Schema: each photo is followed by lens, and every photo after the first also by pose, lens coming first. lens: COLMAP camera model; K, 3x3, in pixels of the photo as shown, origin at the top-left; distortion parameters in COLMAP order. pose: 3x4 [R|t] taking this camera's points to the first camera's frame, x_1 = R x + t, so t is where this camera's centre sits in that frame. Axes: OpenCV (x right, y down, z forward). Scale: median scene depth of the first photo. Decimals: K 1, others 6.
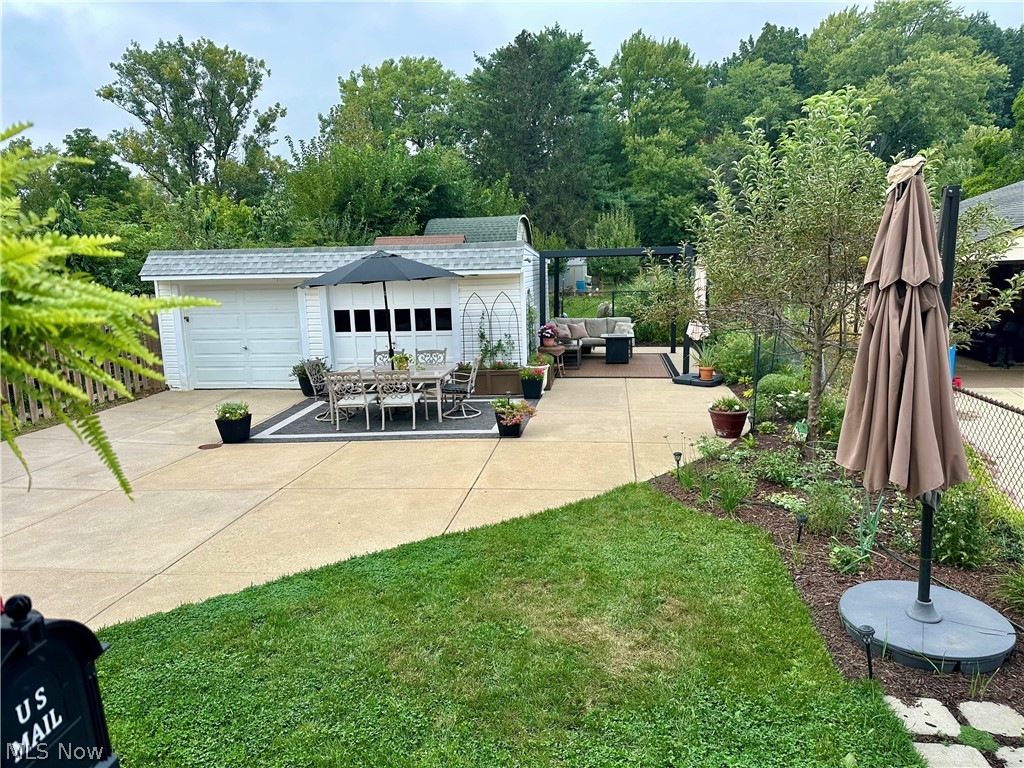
lens RADIAL K [[698.5, 0, 507.4], [0, 698.5, 383.9], [0, 0, 1]] dist [0.064104, -0.074995]
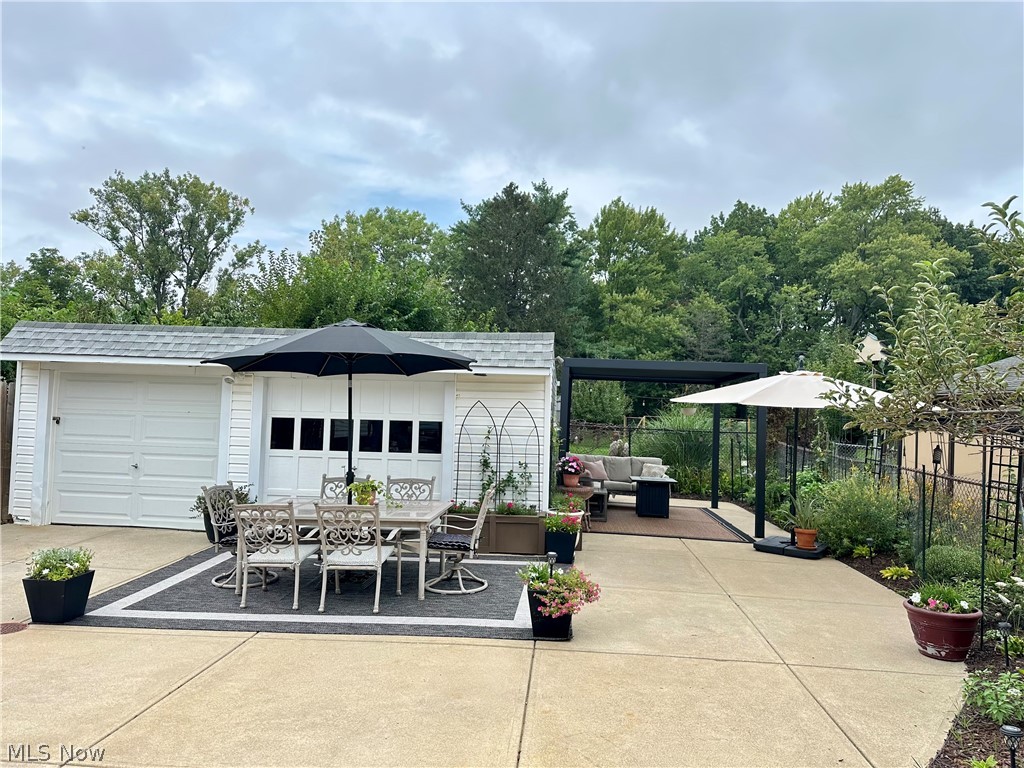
lens RADIAL K [[698.5, 0, 512.9], [0, 698.5, 386.6], [0, 0, 1]] dist [0.064104, -0.074995]
pose [[0.996429, 0.063288, 0.055896, -0.051905], [-0.050060, 0.975869, -0.212542, 0.001481], [-0.067999, 0.208985, 0.975552, 0.307206]]
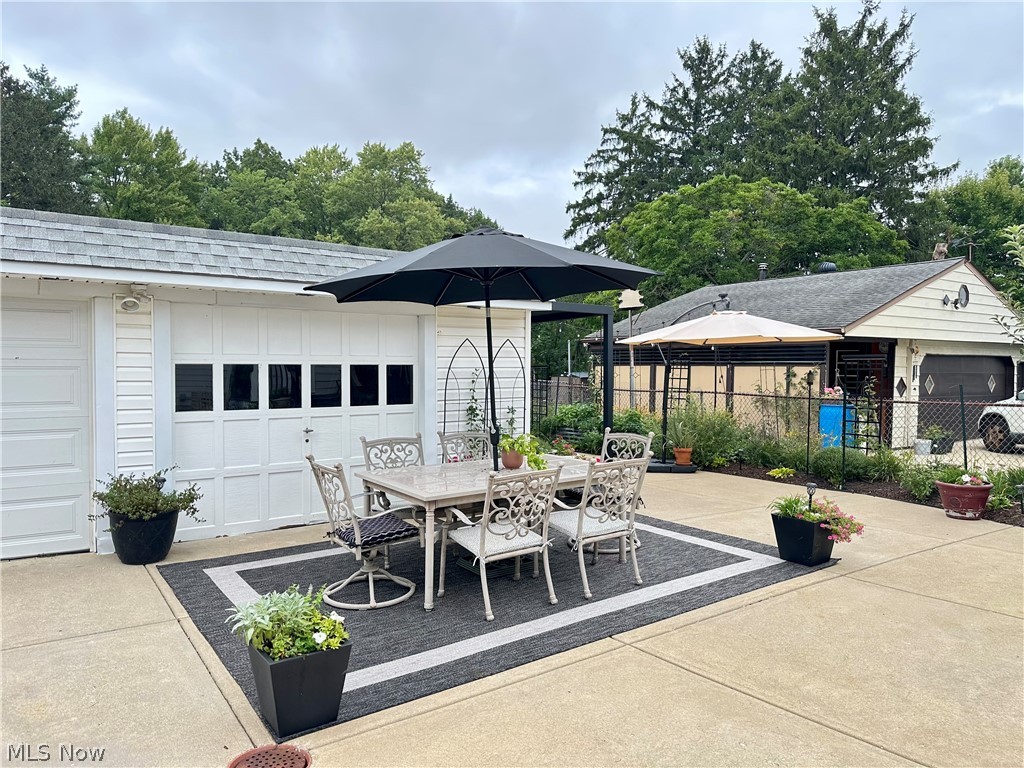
lens RADIAL K [[698.5, 0, 495.5], [0, 698.5, 392.0], [0, 0, 1]] dist [0.064104, -0.074995]
pose [[0.728739, 0.011048, 0.684703, -0.422509], [0.094561, 0.988668, -0.116595, -0.014194], [-0.678232, 0.149714, 0.719436, 0.547595]]
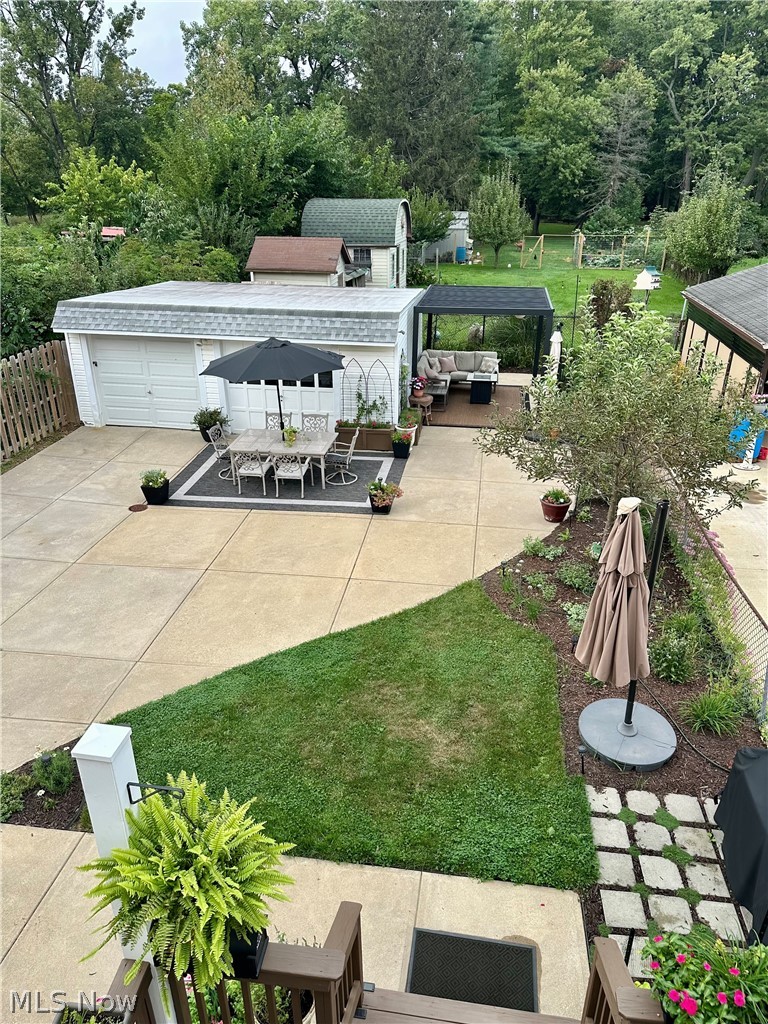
lens RADIAL K [[698.5, 0, 385.5], [0, 698.5, 504.1], [0, 0, 1]] dist [0.064104, -0.074995]
pose [[0.999570, 0.027612, 0.009882, -0.000402], [-0.029224, 0.966073, 0.256611, -0.189898], [-0.002461, -0.256789, 0.966464, -0.146006]]
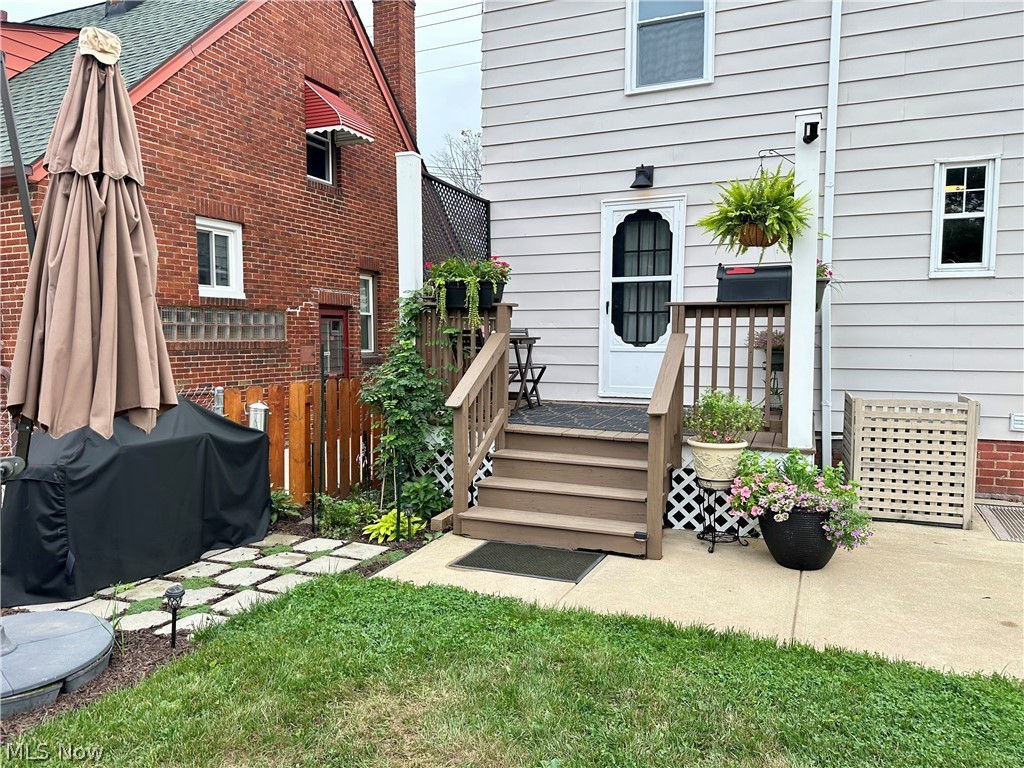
lens RADIAL K [[698.5, 0, 518.4], [0, 698.5, 386.2], [0, 0, 1]] dist [0.064104, -0.074995]
pose [[-0.962713, 0.009831, 0.270345, -0.034967], [0.077791, 0.967191, 0.241846, -0.017999], [-0.259098, 0.253858, -0.931893, 0.475155]]
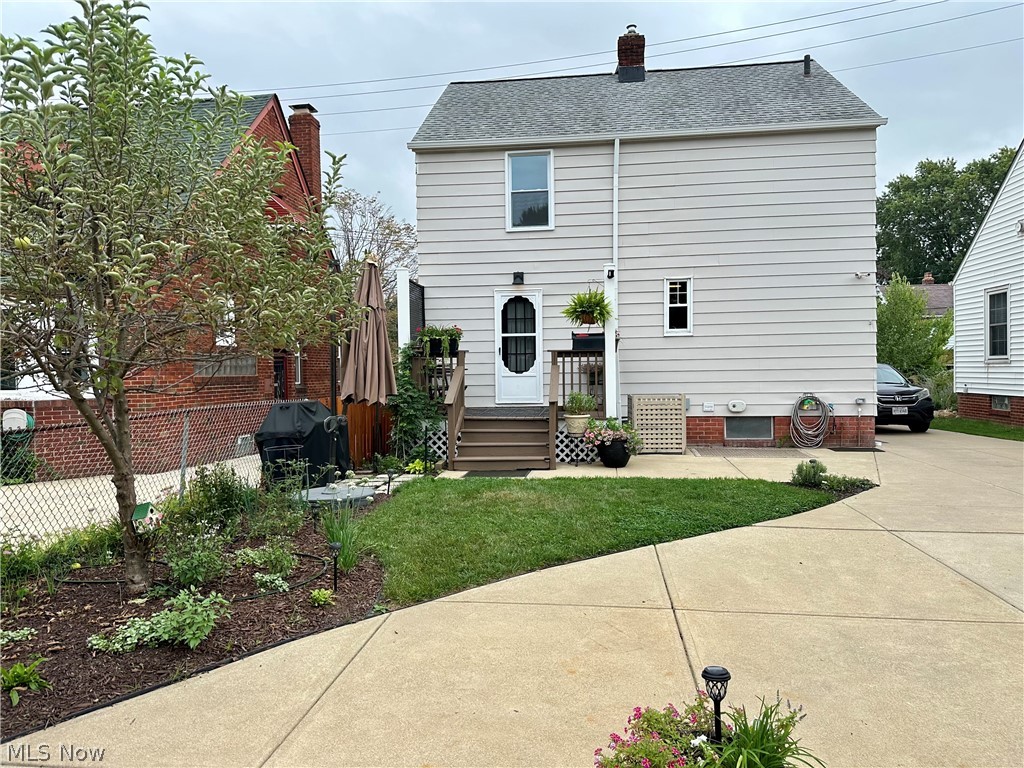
lens RADIAL K [[698.5, 0, 508.5], [0, 698.5, 381.1], [0, 0, 1]] dist [0.064104, -0.074995]
pose [[-0.998970, 0.044597, -0.008403, 0.046773], [0.042008, 0.978778, 0.200574, -0.091315], [0.017170, 0.200014, -0.979643, 0.875473]]
